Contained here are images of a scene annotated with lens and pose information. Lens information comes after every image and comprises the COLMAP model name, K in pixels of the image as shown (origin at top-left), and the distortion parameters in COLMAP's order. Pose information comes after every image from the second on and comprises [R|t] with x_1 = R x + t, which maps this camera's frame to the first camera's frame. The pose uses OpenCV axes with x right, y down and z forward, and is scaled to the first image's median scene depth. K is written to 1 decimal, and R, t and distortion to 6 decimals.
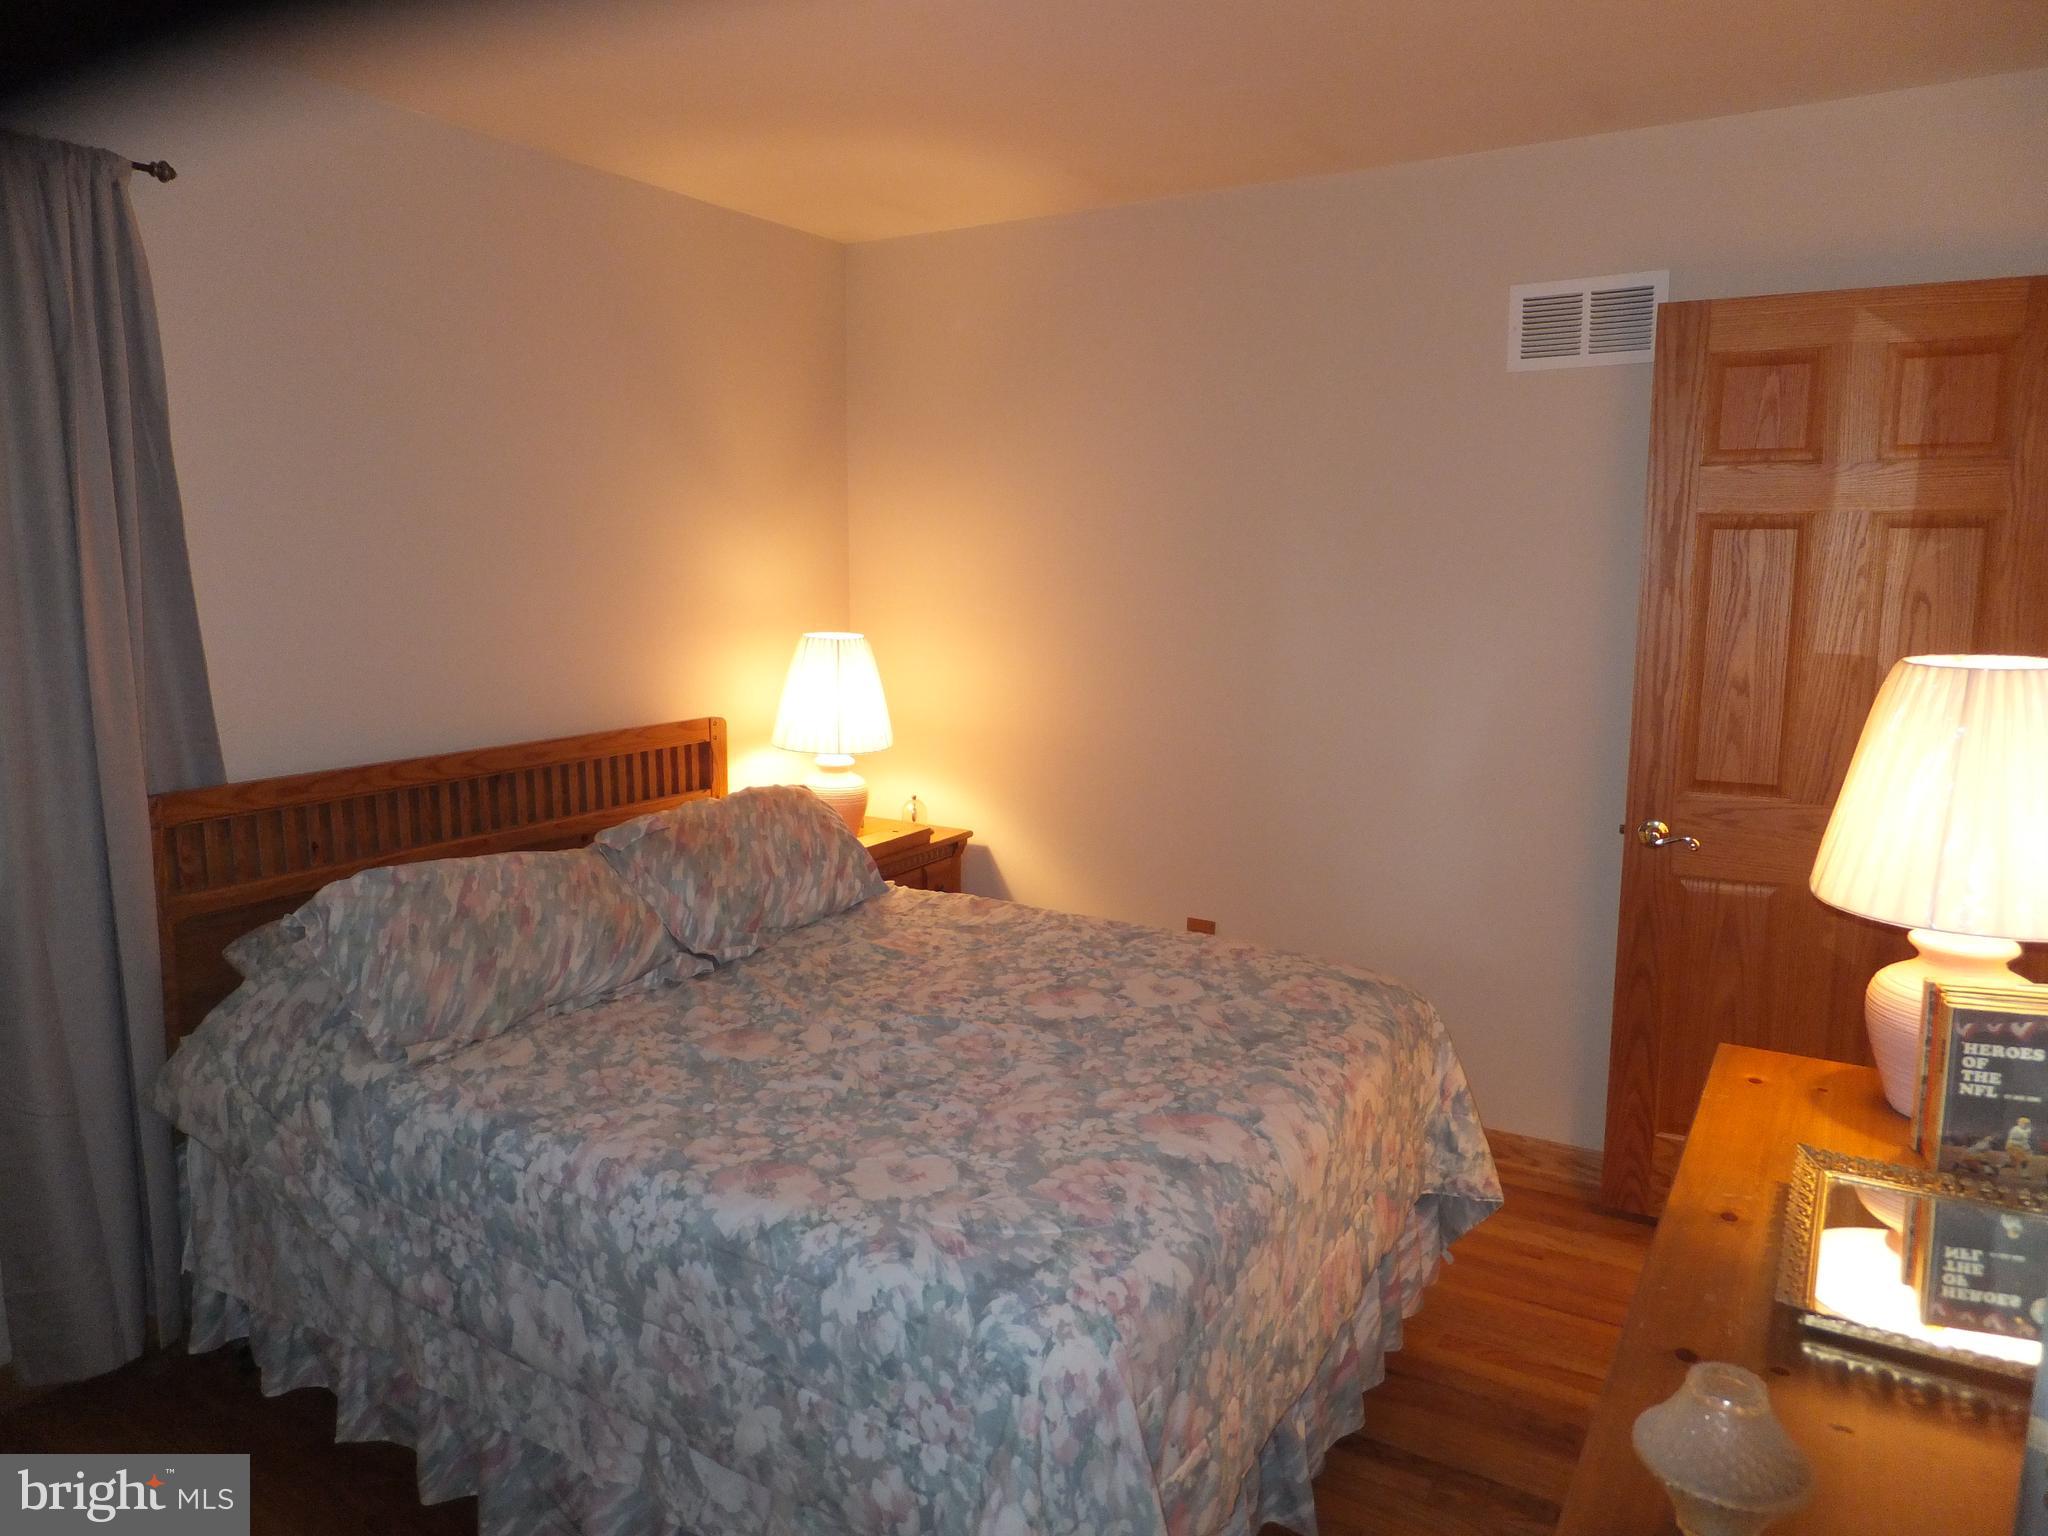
lens RADIAL K [[1361.7, 0, 1017.1], [0, 1361.7, 736.1], [0, 0, 1]] dist [-0.003442, 0.004288]
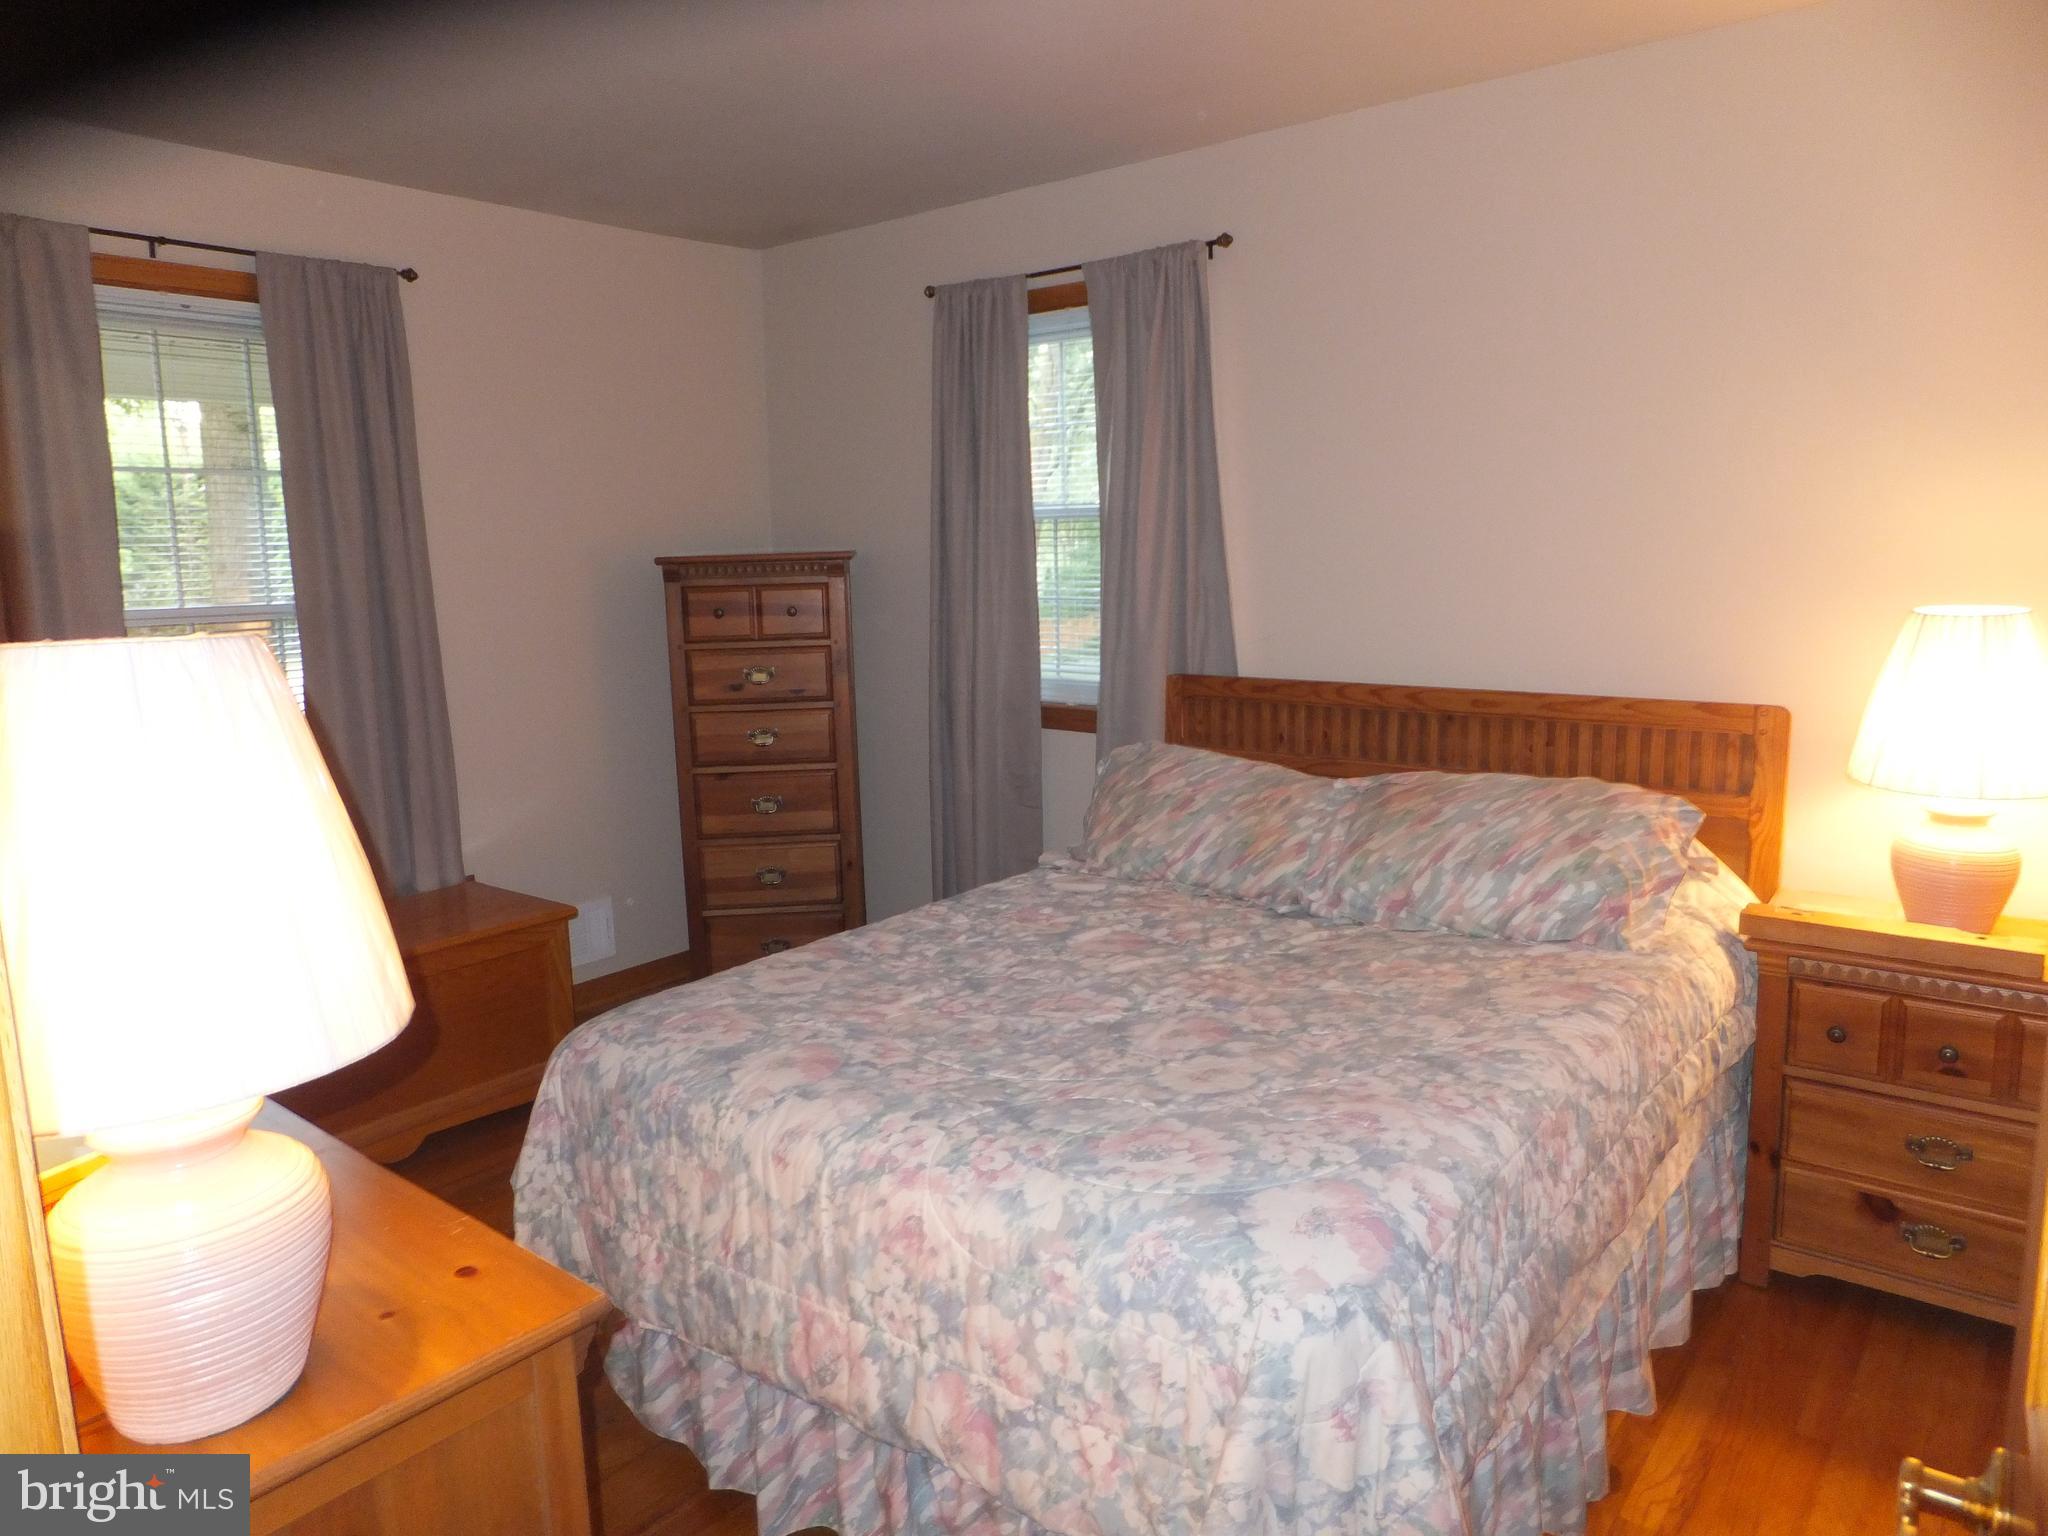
lens RADIAL K [[1361.7, 0, 1017.1], [0, 1361.7, 736.1], [0, 0, 1]] dist [-0.003442, 0.004288]
pose [[-0.138352, 0.144877, -0.979729, 0.804954], [-0.103744, 0.981680, 0.159815, -0.102558], [0.984934, 0.123752, -0.120788, 0.940699]]
